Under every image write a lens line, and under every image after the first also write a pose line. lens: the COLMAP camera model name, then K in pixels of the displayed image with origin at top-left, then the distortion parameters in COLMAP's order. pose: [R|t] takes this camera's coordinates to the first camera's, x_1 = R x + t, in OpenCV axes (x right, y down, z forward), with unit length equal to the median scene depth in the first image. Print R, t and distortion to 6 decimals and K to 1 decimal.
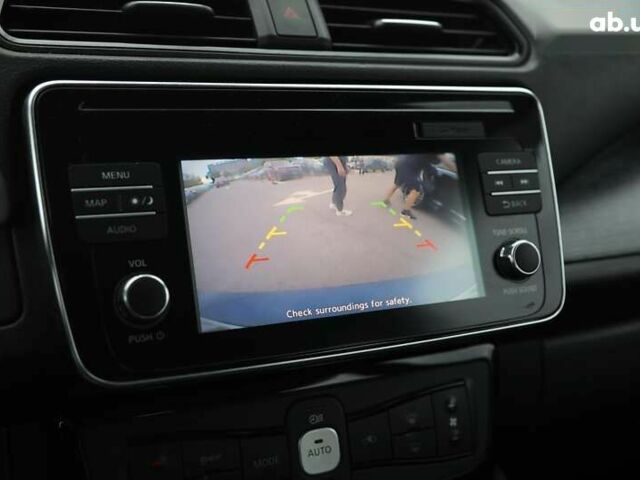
lens RADIAL K [[782.9, 0, 320.0], [0, 782.9, 240.0], [0, 0, 1]] dist [0.034041, 0.019189]
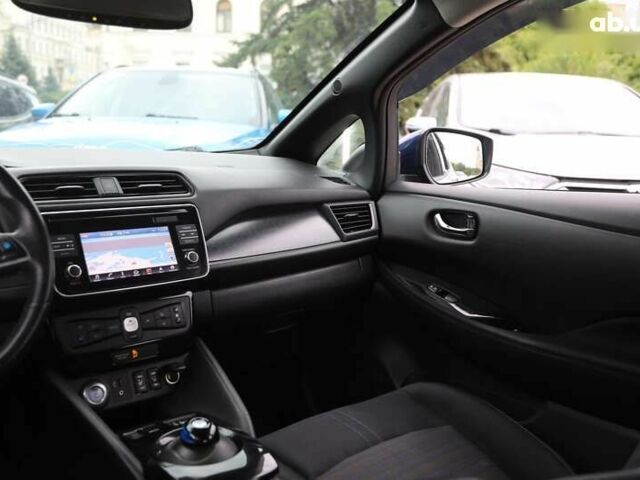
lens RADIAL K [[682.7, 0, 320.0], [0, 682.7, 240.0], [0, 0, 1]] dist [-0.006819, -0.001498]
pose [[0.961221, -0.085131, 0.262309, 0.037676], [0.117714, 0.986814, -0.111096, 0.317147], [-0.249393, 0.137665, 0.958567, -1.755156]]
